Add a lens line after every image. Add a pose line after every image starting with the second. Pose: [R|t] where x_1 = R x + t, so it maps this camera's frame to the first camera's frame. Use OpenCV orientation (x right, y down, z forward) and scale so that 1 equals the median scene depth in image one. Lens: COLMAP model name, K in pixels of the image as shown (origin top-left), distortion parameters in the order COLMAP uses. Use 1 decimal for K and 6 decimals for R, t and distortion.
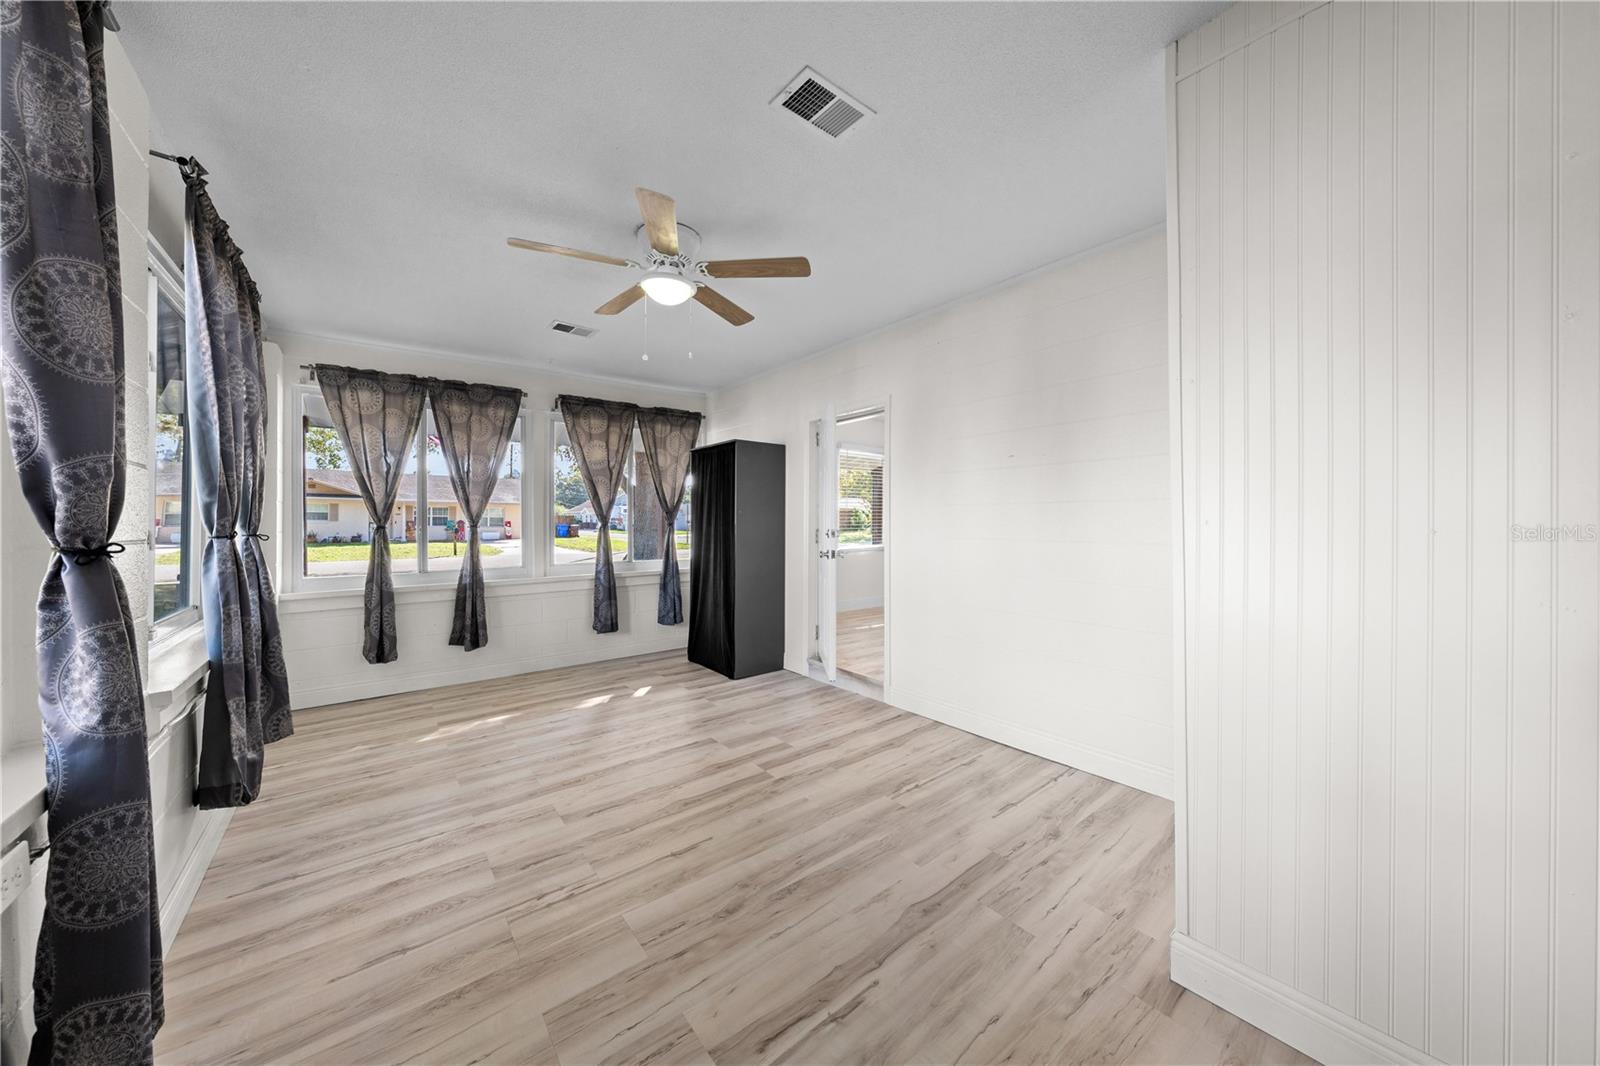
lens RADIAL K [[540.7, 0, 796.7], [0, 540.7, 521.0], [0, 0, 1]] dist [-0.002400, 0.000673]
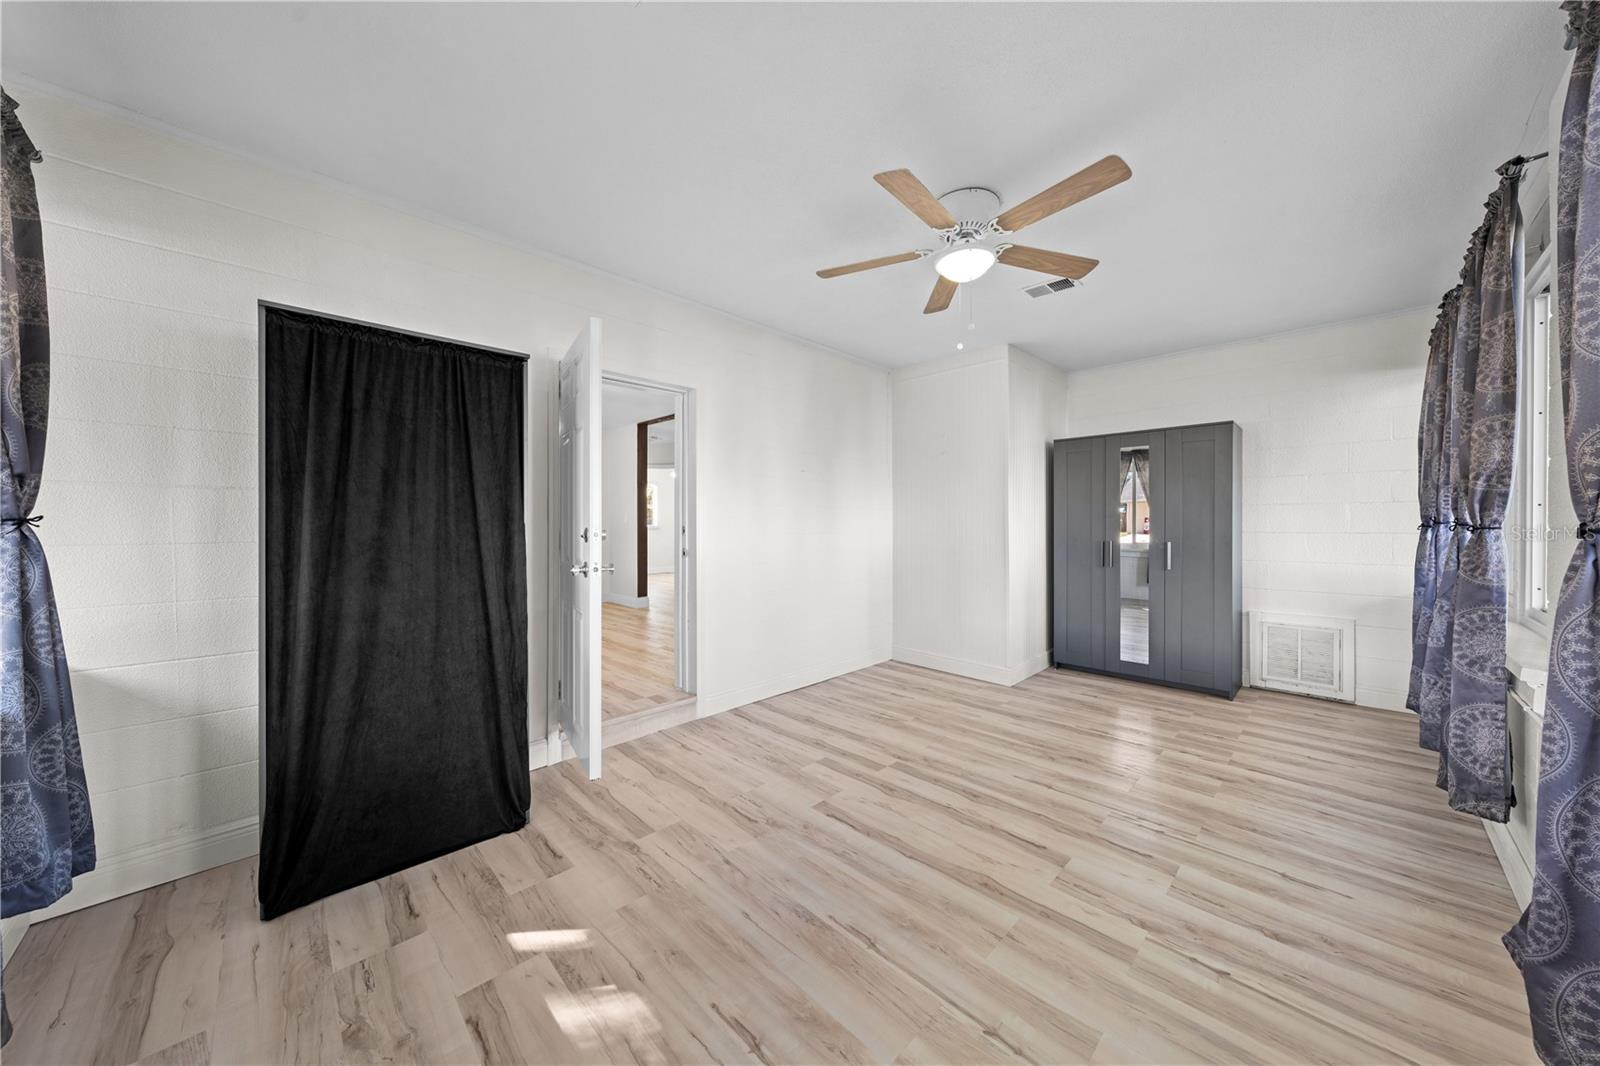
lens RADIAL K [[540.7, 0, 793.8], [0, 540.7, 530.9], [0, 0, 1]] dist [-0.002400, 0.000673]
pose [[-0.102360, -0.011338, 0.994683, -0.861954], [-0.002088, 0.999935, 0.011183, 0.008681], [-0.994745, -0.000933, -0.102377, 1.056507]]
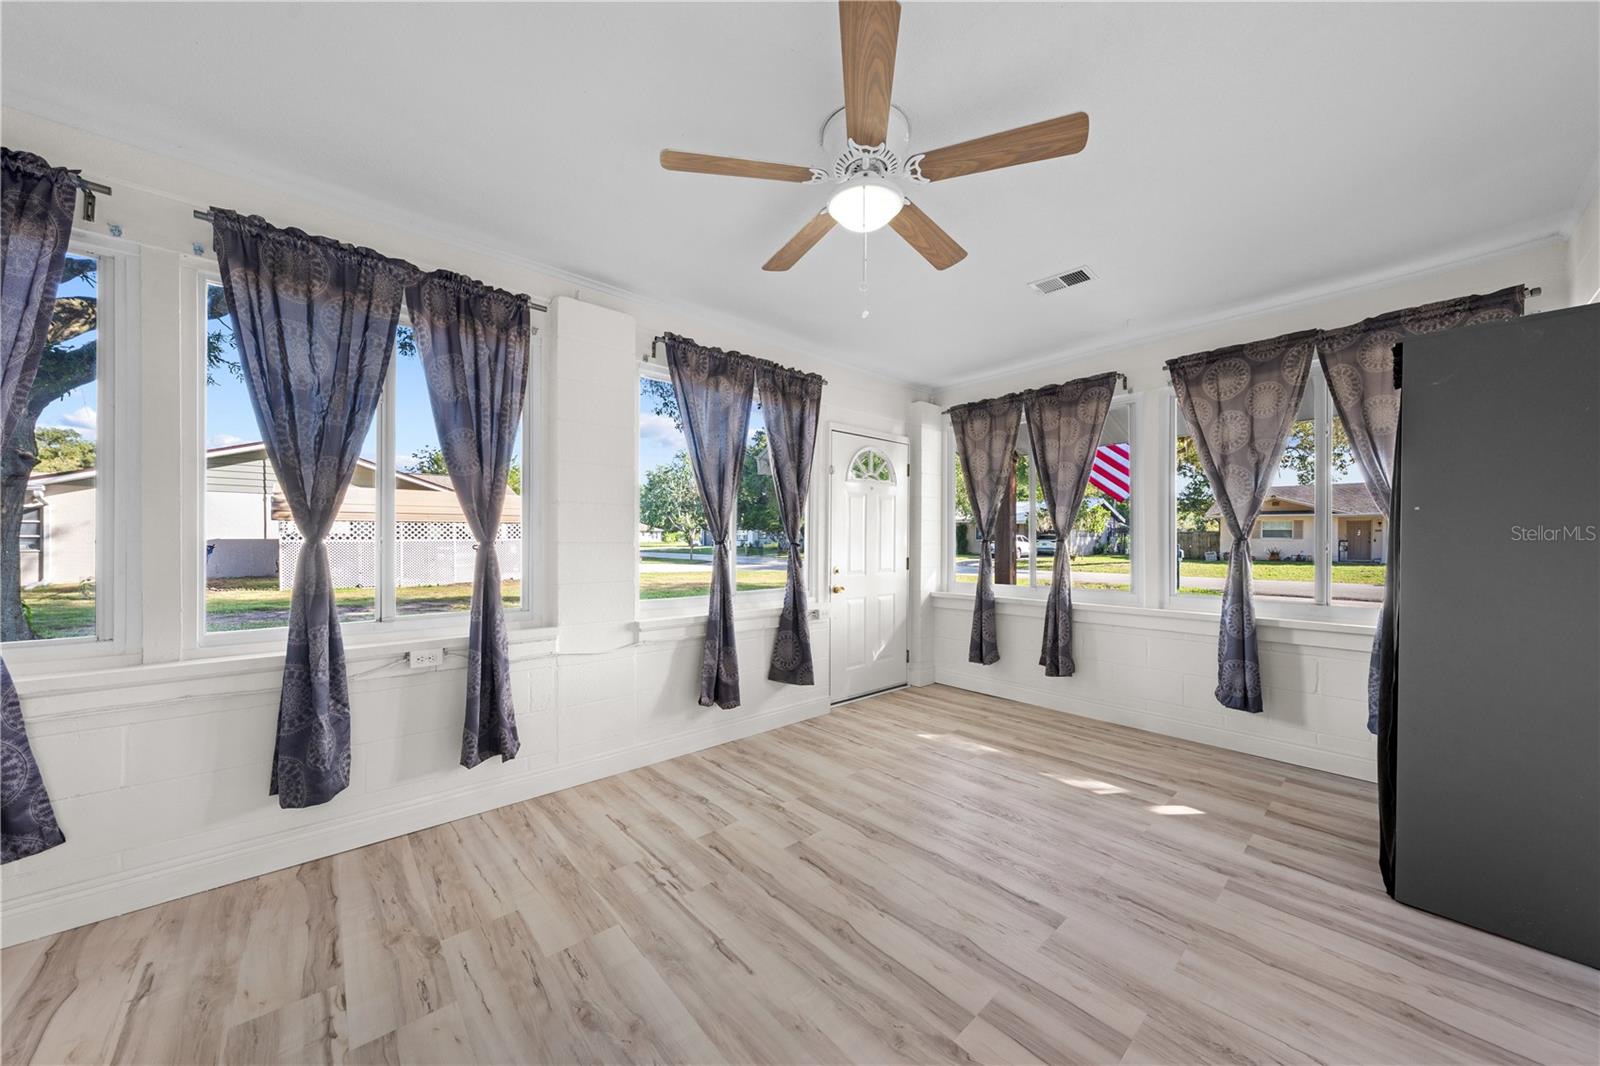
lens RADIAL K [[540.7, 0, 807.2], [0, 540.7, 548.3], [0, 0, 1]] dist [-0.002400, 0.000673]
pose [[0.077249, 0.017983, -0.996850, 0.358026], [-0.000242, 0.999838, 0.018018, 0.006720], [0.997012, -0.001150, 0.077241, 0.660183]]
